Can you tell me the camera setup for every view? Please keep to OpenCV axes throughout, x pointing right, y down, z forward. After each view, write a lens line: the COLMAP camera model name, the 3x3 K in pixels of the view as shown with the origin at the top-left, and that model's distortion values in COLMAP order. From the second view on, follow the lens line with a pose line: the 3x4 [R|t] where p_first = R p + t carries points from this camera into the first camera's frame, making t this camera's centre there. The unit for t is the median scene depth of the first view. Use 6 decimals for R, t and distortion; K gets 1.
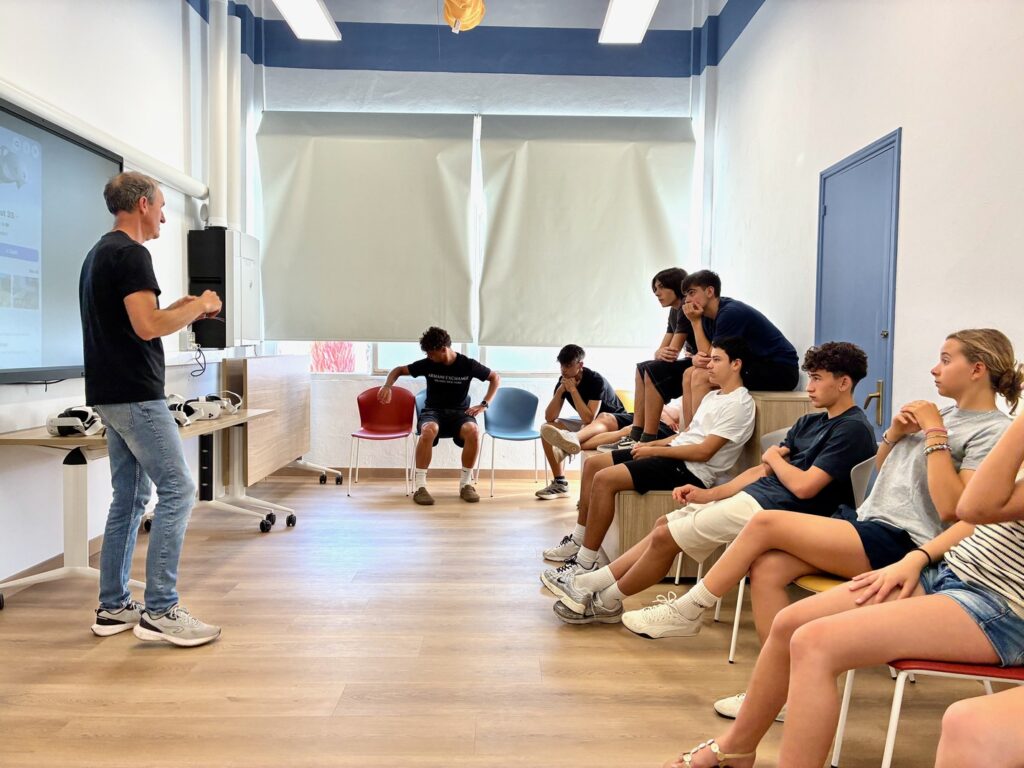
lens RADIAL K [[771.8, 0, 512.0], [0, 771.8, 384.0], [0, 0, 1]] dist [0.087717, -0.085598]
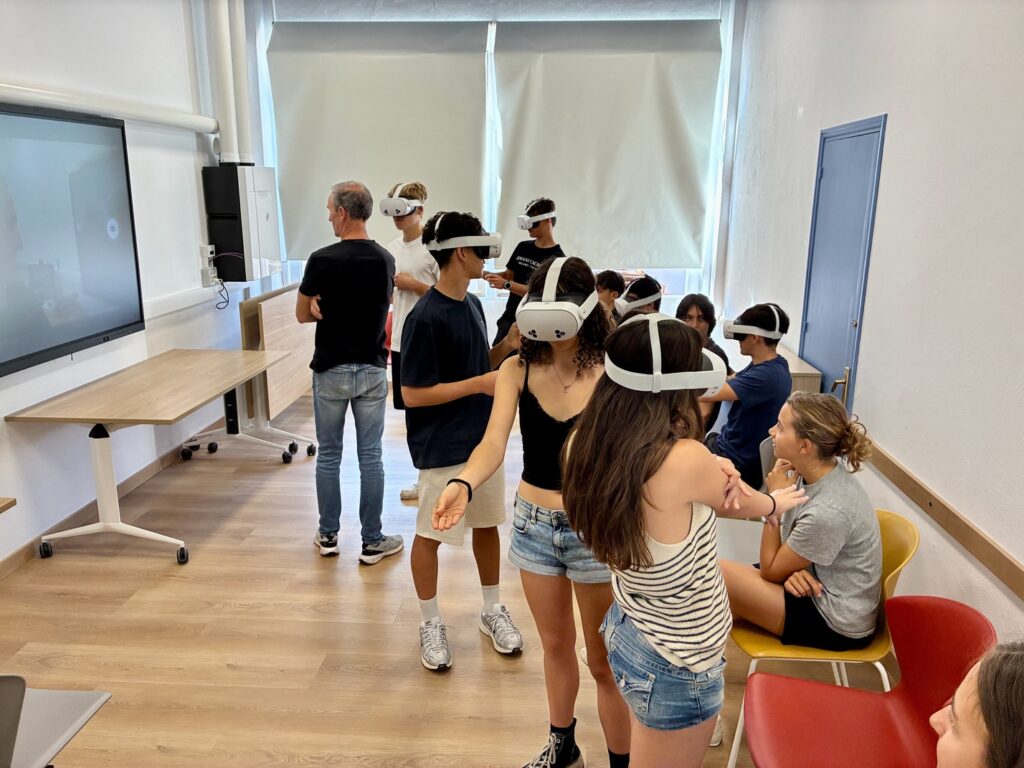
lens RADIAL K [[771.8, 0, 512.0], [0, 771.8, 384.0], [0, 0, 1]] dist [0.087717, -0.085598]
pose [[0.997015, 0.015233, -0.075688, 0.079680], [-0.000360, 0.981250, 0.192740, -0.128992], [0.077205, -0.192137, 0.978327, -0.026350]]
